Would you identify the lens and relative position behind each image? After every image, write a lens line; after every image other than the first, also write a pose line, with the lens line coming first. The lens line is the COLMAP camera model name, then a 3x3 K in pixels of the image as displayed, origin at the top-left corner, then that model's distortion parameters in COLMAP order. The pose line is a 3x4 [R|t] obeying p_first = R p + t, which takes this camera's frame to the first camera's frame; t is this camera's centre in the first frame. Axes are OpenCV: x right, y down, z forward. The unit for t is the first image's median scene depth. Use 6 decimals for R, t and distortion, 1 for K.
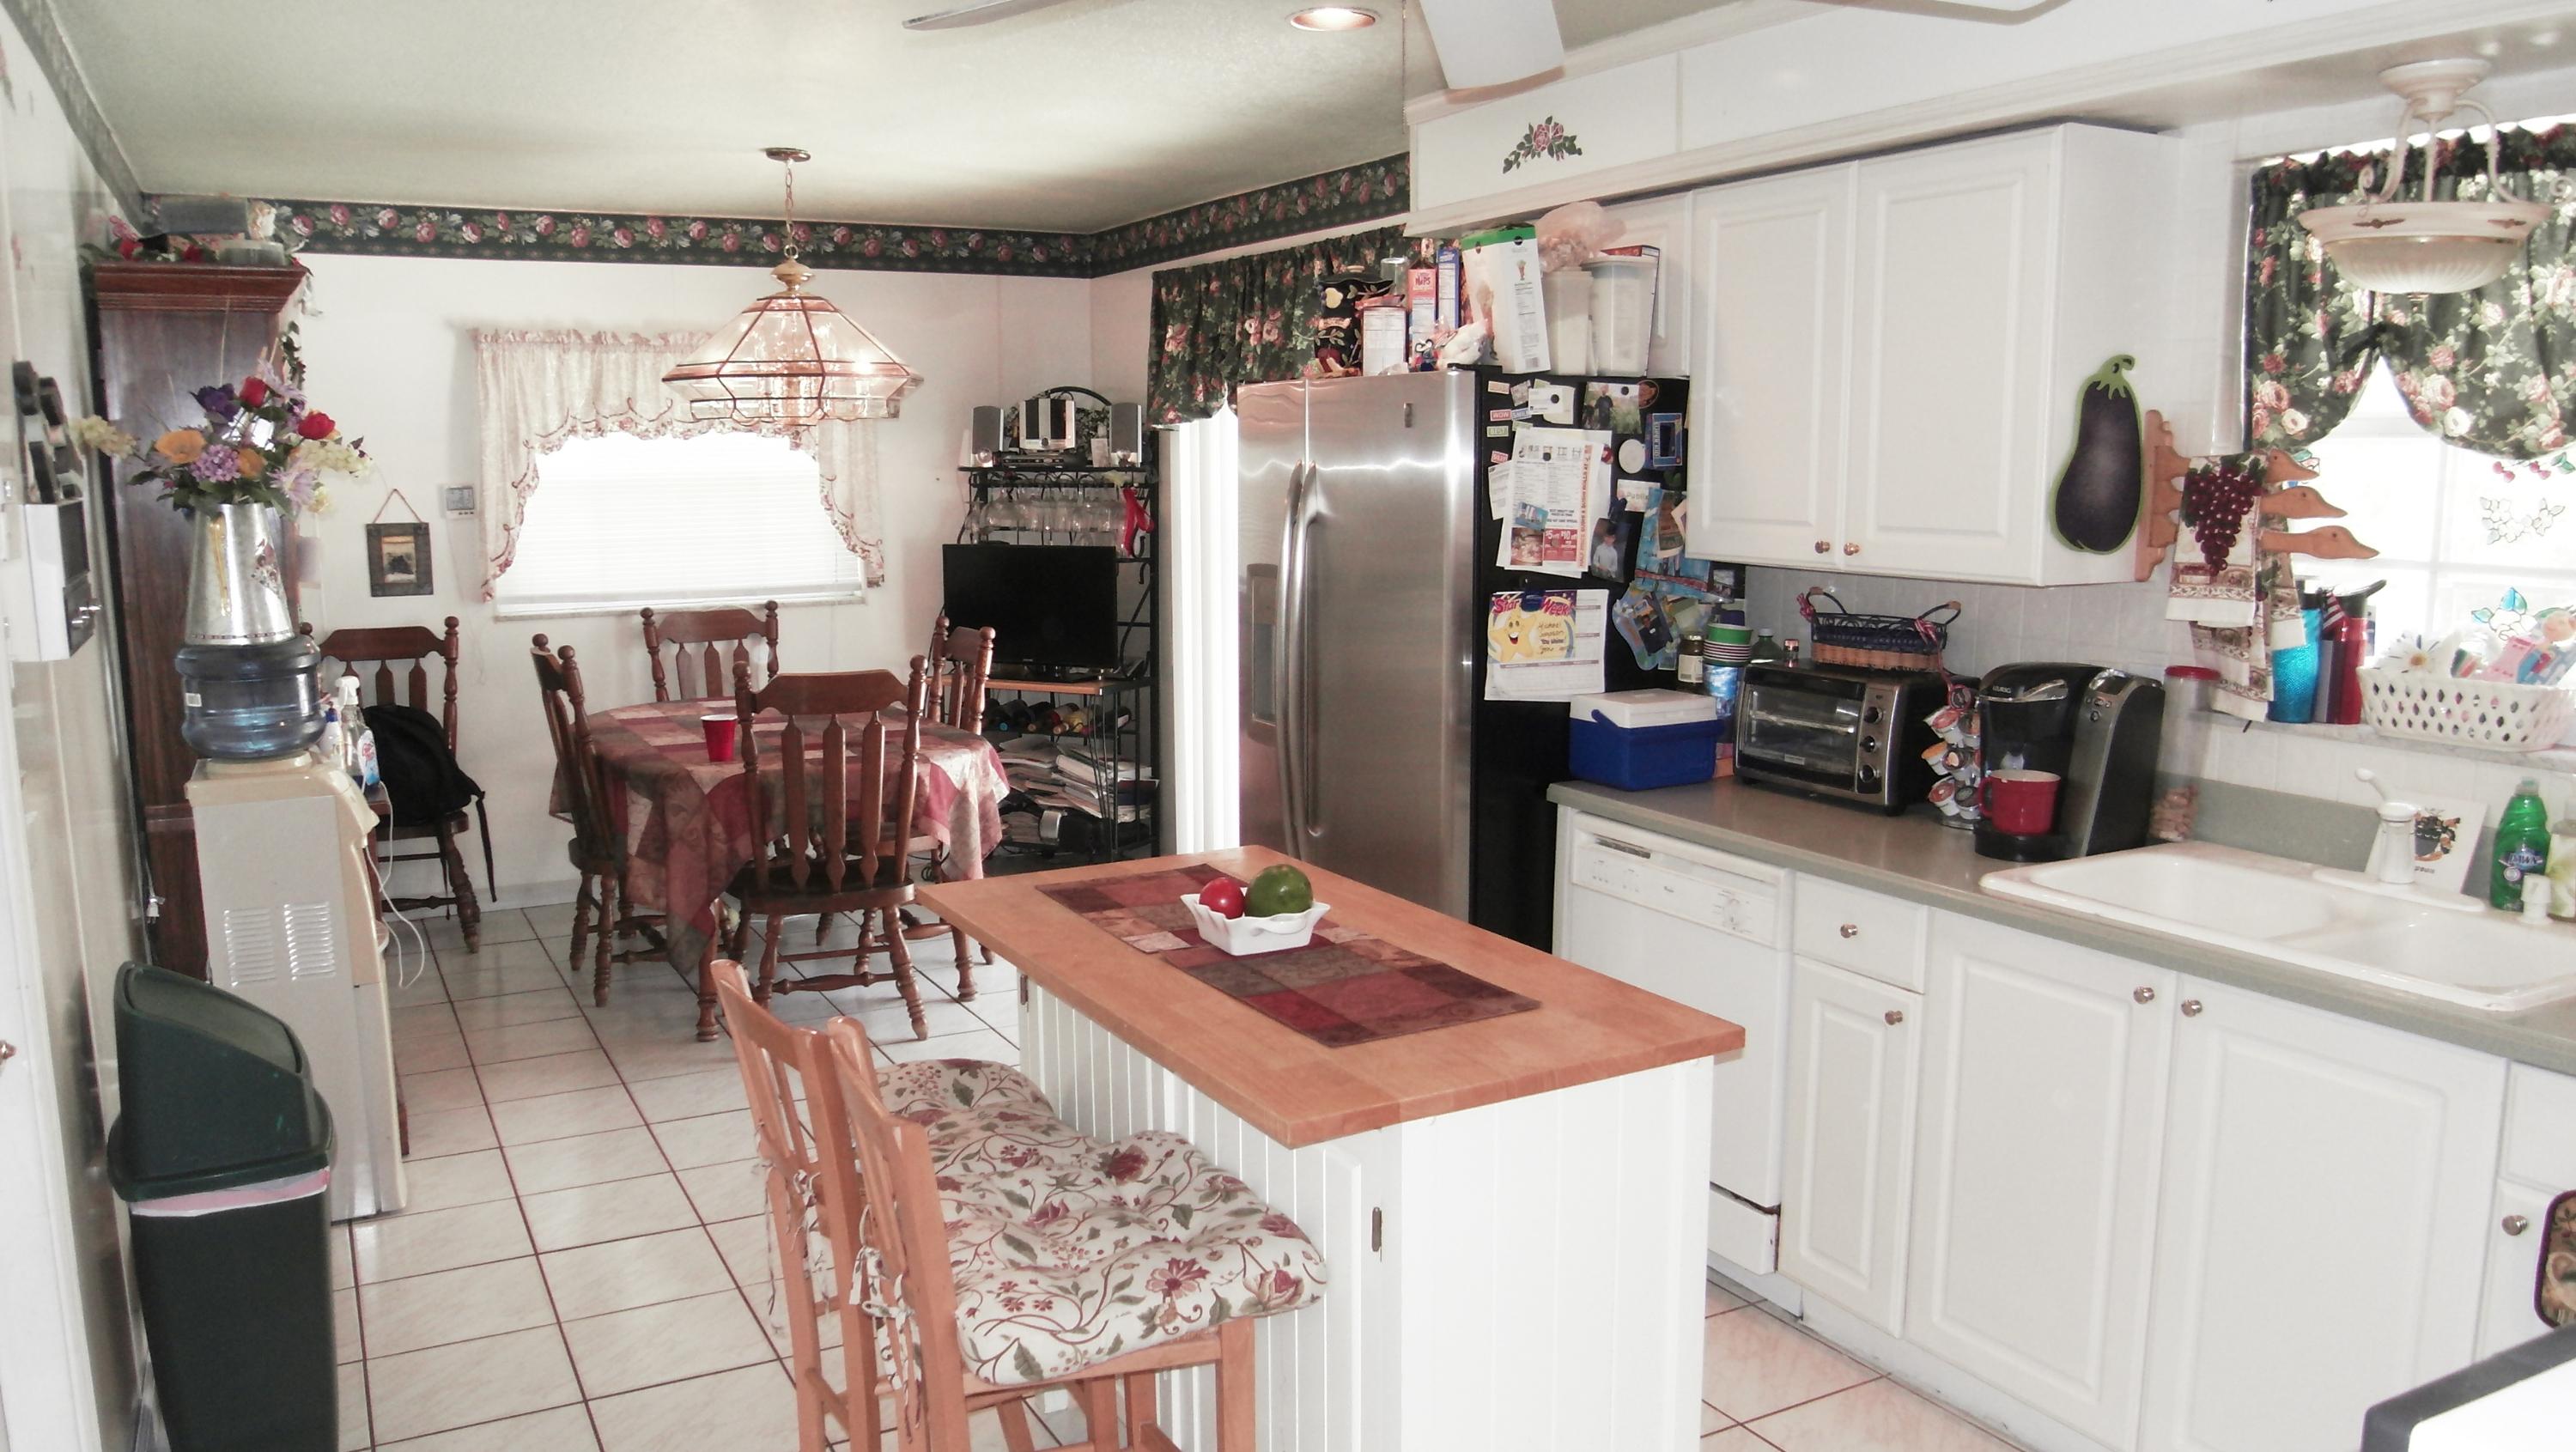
lens RADIAL K [[1899.5, 0, 1303.2], [0, 1899.5, 755.4], [0, 0, 1]] dist [-0.083365, 0.041485]
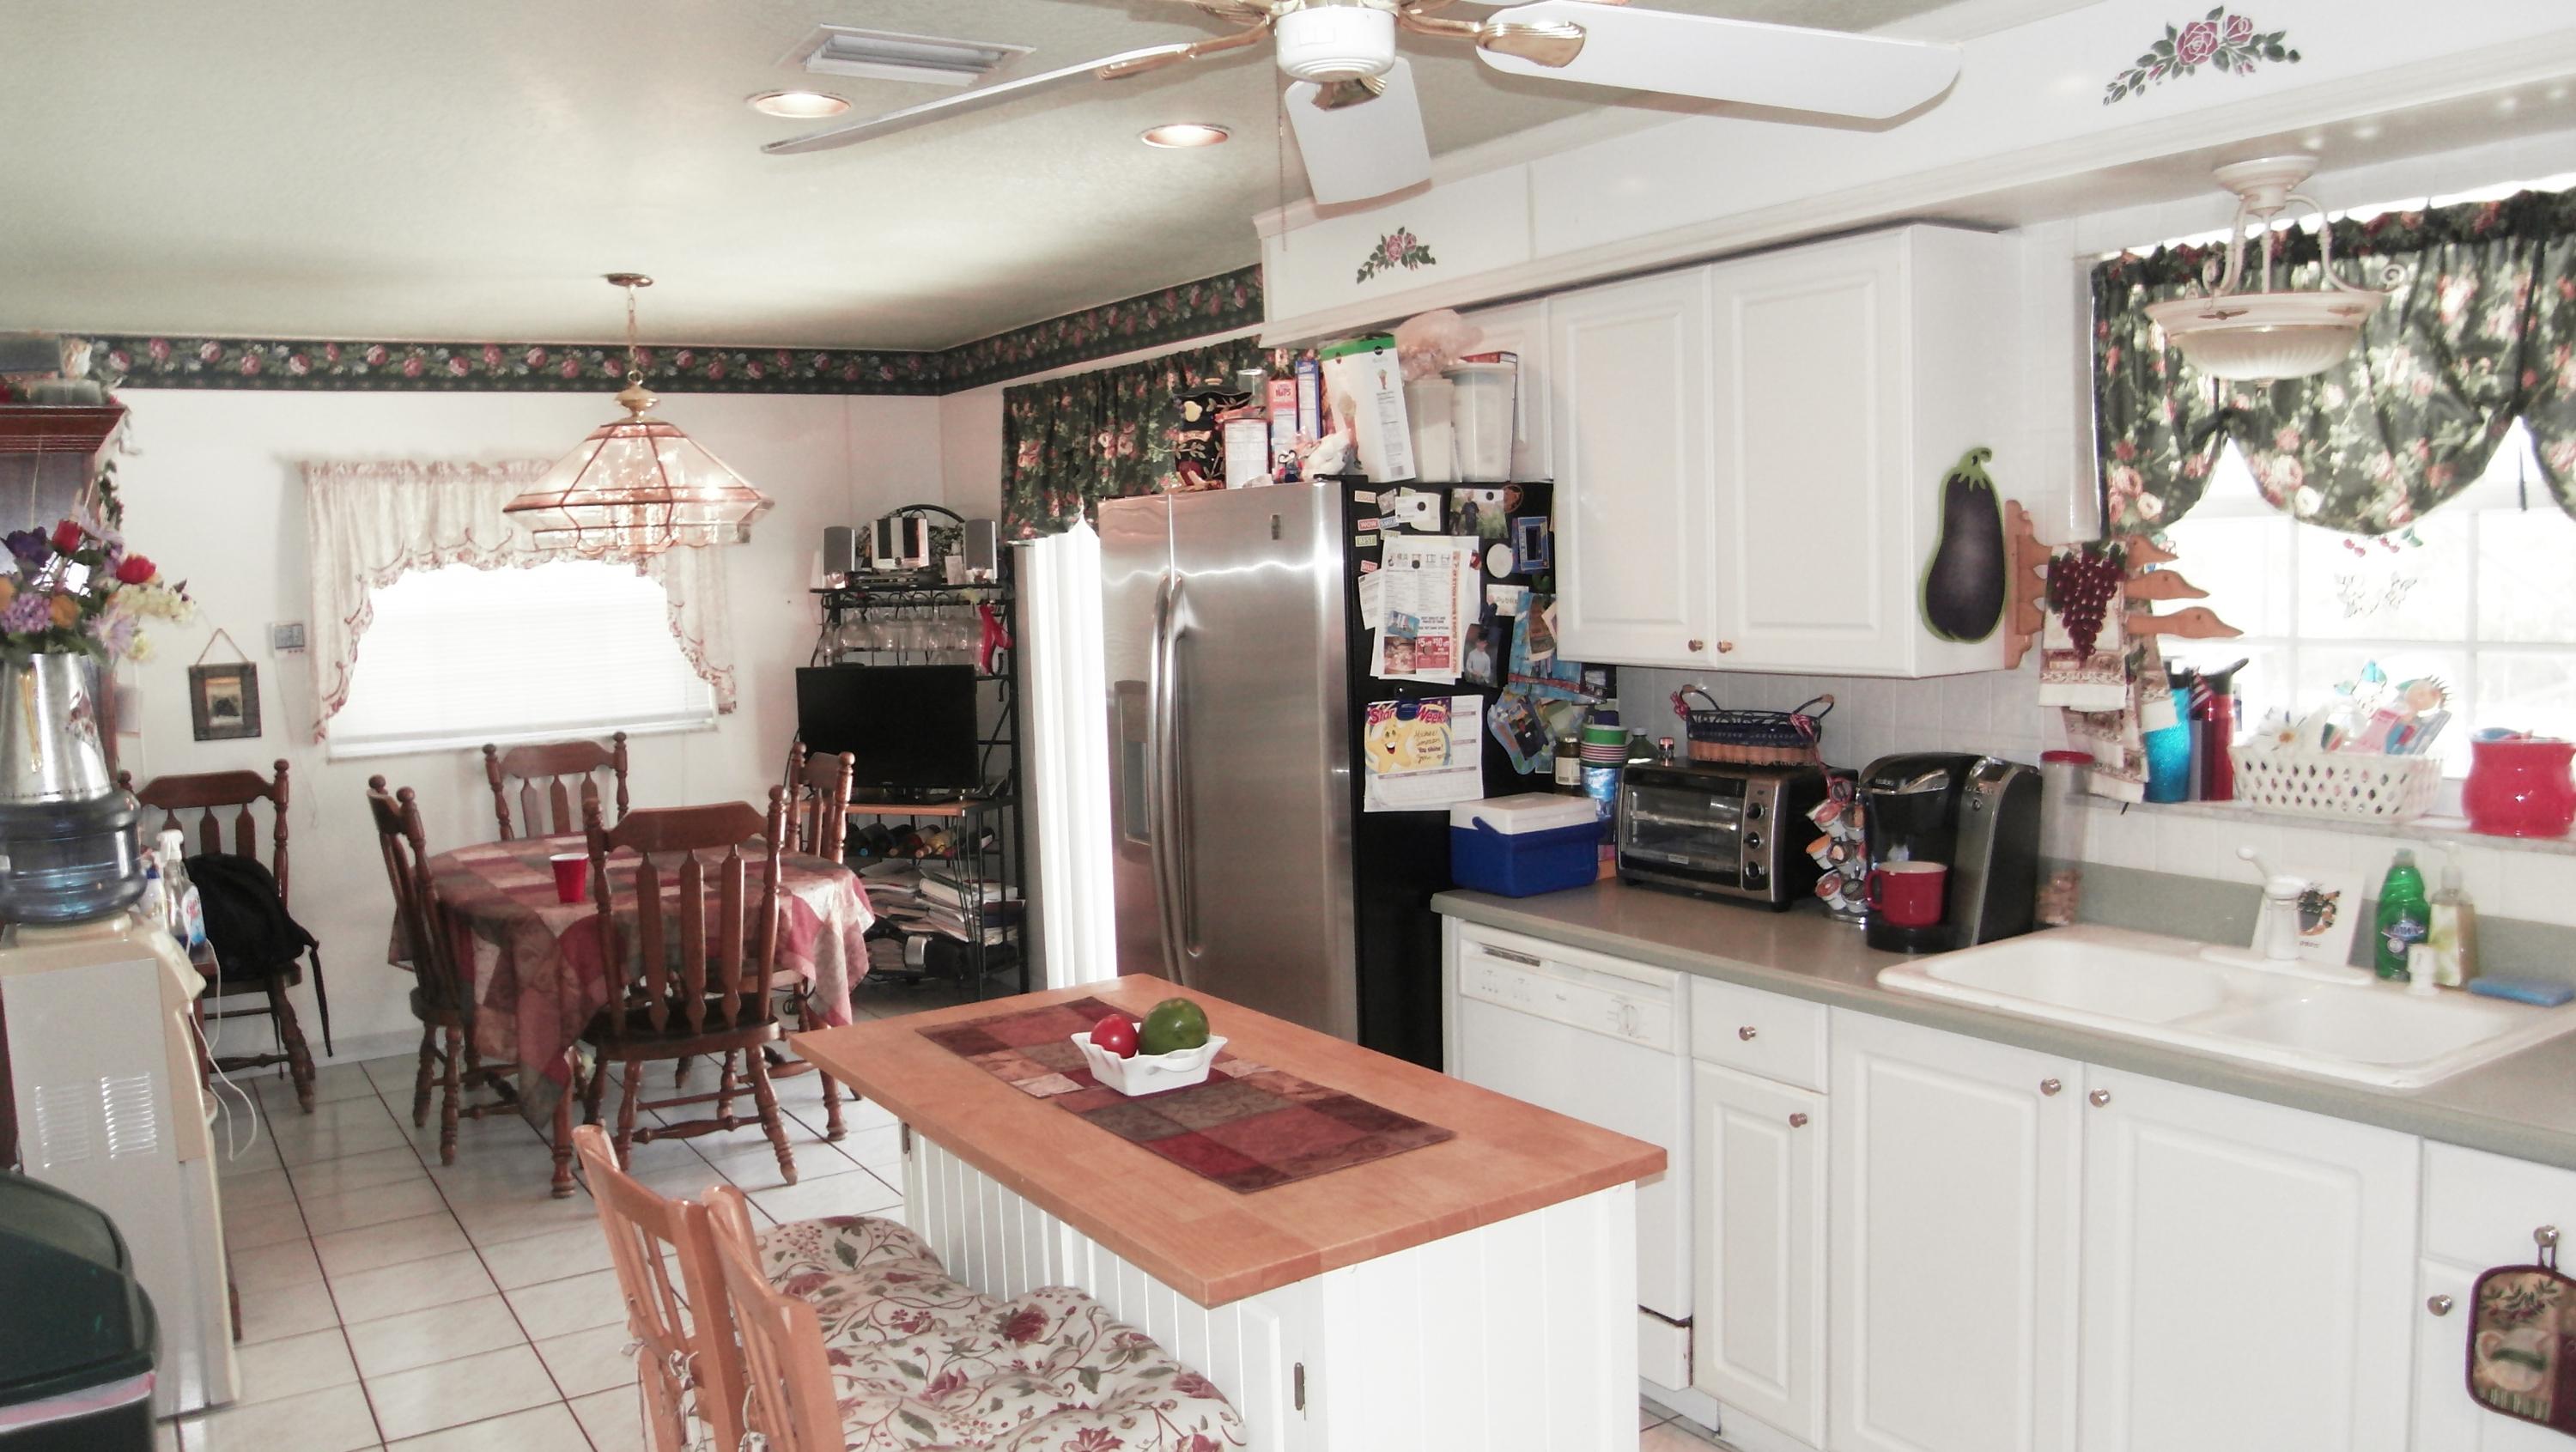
lens RADIAL K [[1899.7, 0, 1296.9], [0, 1899.7, 719.7], [0, 0, 1]] dist [-0.081721, 0.041237]
pose [[0.996554, -0.036767, 0.074350, -0.010801], [0.042071, 0.996583, -0.071086, -0.008335], [-0.071482, 0.073969, 0.994695, 0.018813]]
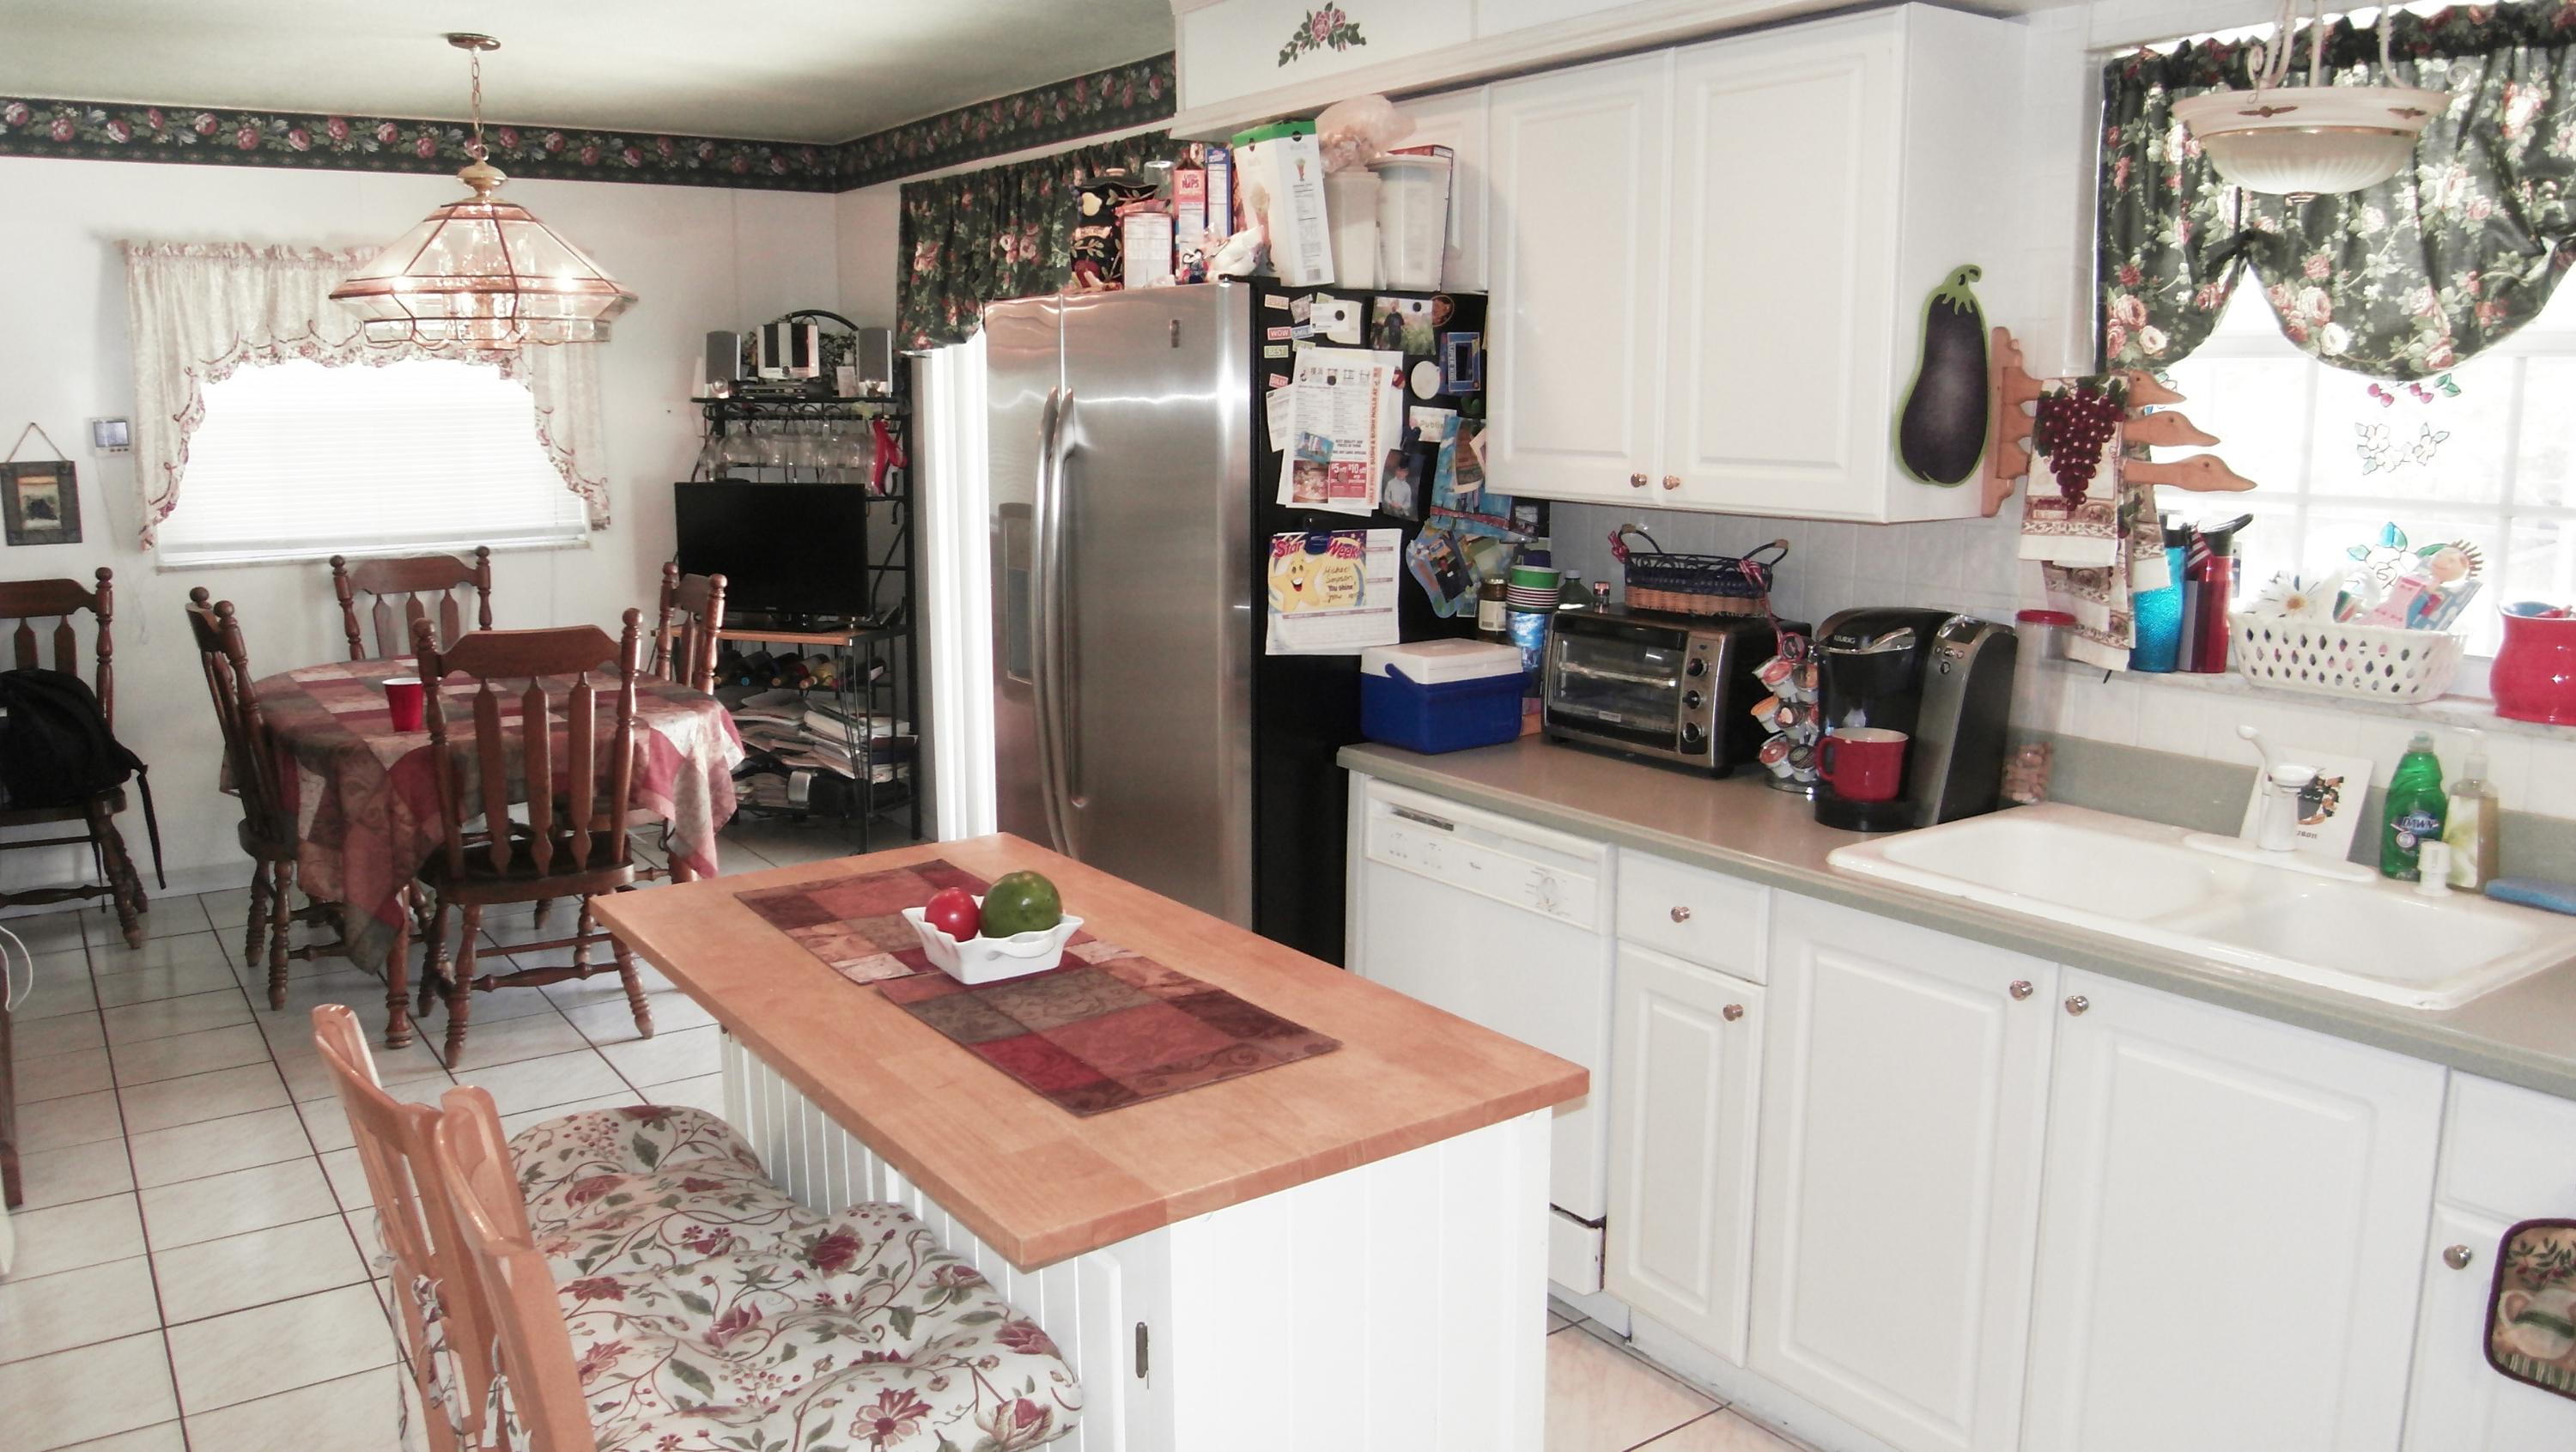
lens RADIAL K [[1900.4, 0, 1295.8], [0, 1900.4, 723.8], [0, 0, 1]] dist [-0.073459, 0.035034]
pose [[0.993776, -0.017871, 0.109957, 0.011075], [0.015947, 0.999704, 0.018352, -0.013030], [-0.110252, -0.016484, 0.993767, 0.113441]]
